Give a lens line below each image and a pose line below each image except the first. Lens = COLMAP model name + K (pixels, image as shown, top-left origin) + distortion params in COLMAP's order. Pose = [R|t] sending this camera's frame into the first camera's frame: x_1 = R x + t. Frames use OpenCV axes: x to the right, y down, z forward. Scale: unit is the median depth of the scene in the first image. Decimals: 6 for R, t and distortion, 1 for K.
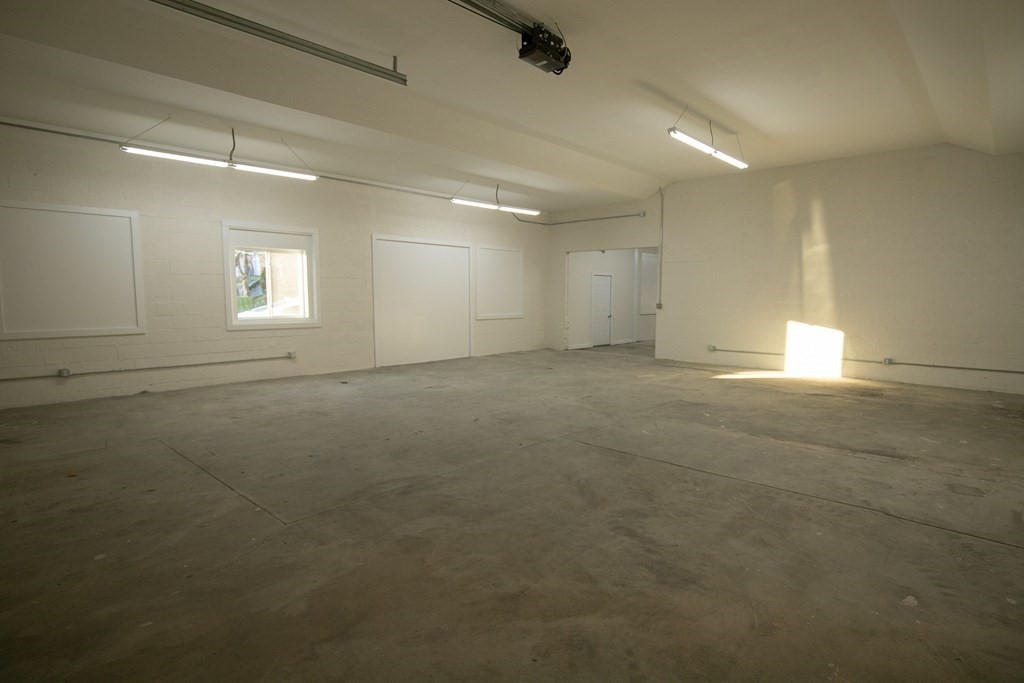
lens RADIAL K [[533.5, 0, 521.5], [0, 533.5, 333.5], [0, 0, 1]] dist [-0.022165, 0.001782]
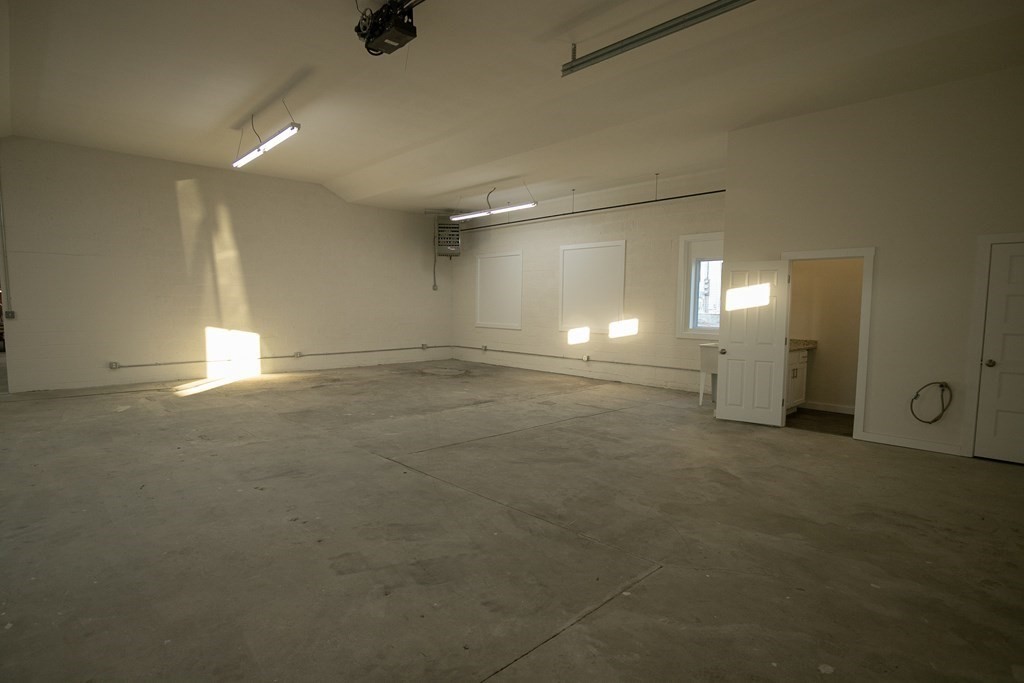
lens RADIAL K [[533.5, 0, 517.0], [0, 533.5, 346.4], [0, 0, 1]] dist [-0.022165, 0.001782]
pose [[0.067572, -0.084247, 0.994151, -0.916484], [0.064264, 0.994727, 0.079928, -0.060362], [-0.995643, 0.058487, 0.072630, 0.814149]]
